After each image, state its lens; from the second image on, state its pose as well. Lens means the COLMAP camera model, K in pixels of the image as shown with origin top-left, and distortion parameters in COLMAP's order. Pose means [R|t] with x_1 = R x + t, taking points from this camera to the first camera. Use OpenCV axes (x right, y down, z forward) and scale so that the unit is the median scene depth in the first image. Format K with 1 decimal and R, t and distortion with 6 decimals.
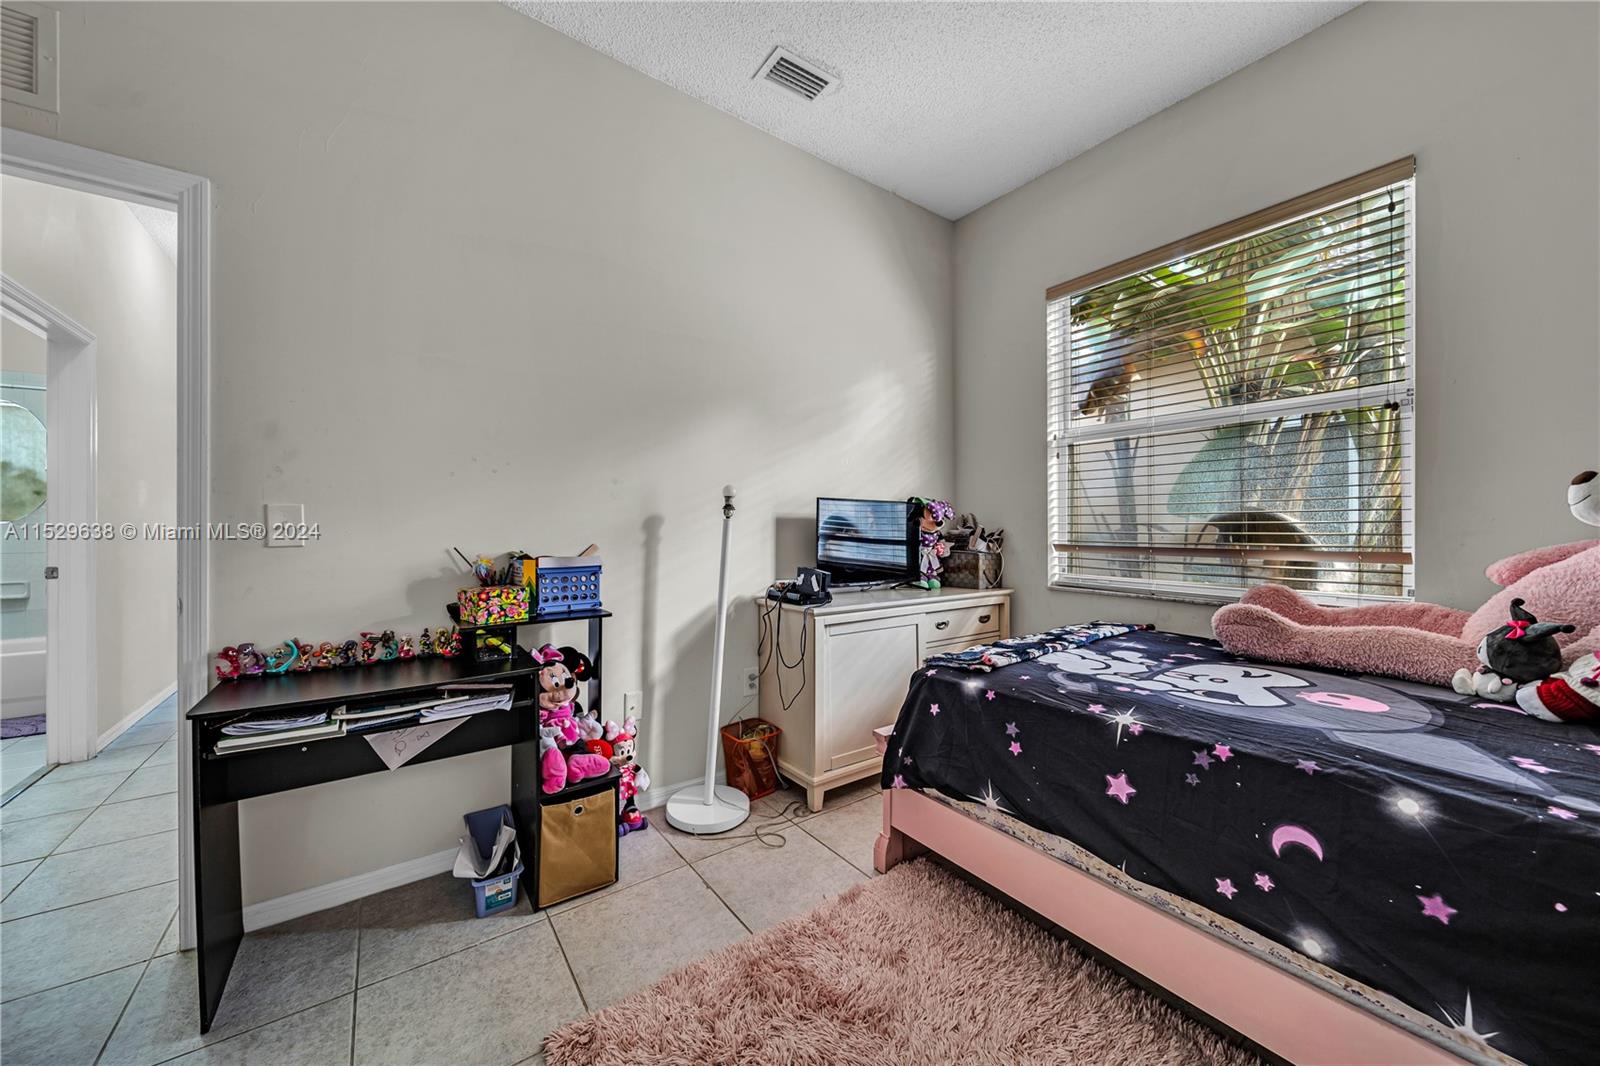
lens RADIAL K [[568.6, 0, 794.3], [0, 568.6, 528.1], [0, 0, 1]] dist [-0.000080, -0.001140]
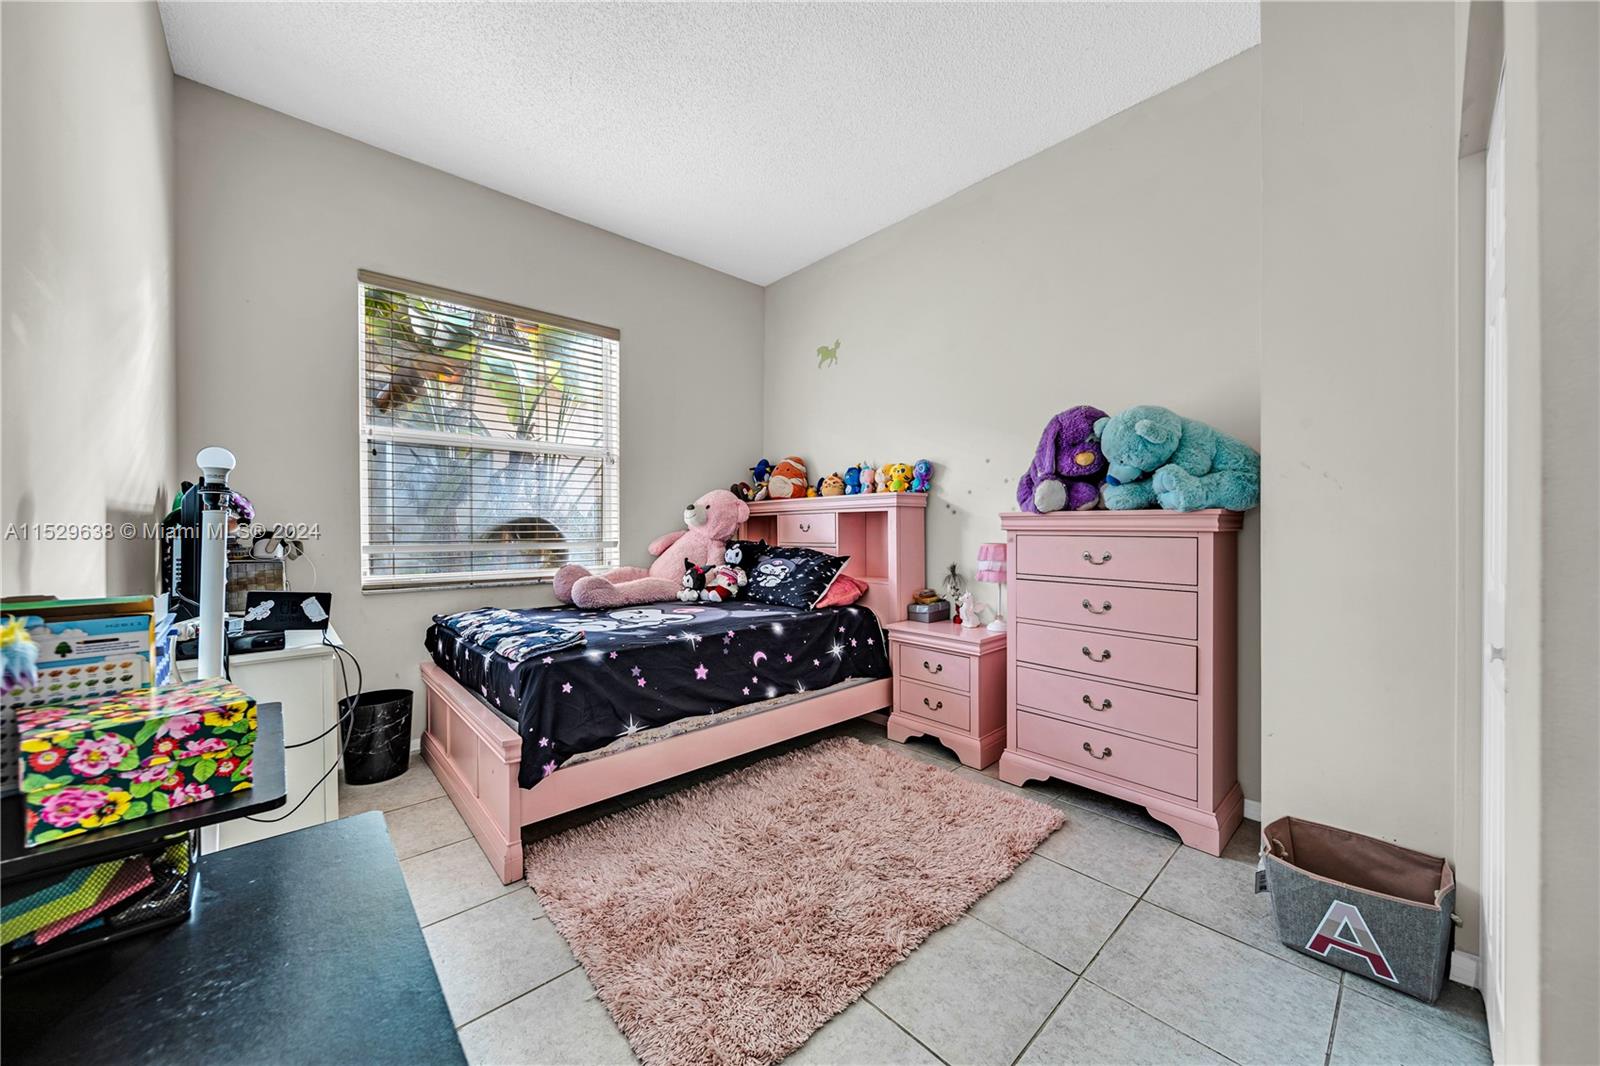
lens RADIAL K [[568.6, 0, 799.5], [0, 568.6, 529.4], [0, 0, 1]] dist [-0.000080, -0.001140]
pose [[-0.104664, -0.003781, 0.994500, -1.147580], [0.003174, 0.999986, 0.004136, -0.001276], [-0.994503, 0.003589, -0.104650, 0.809462]]
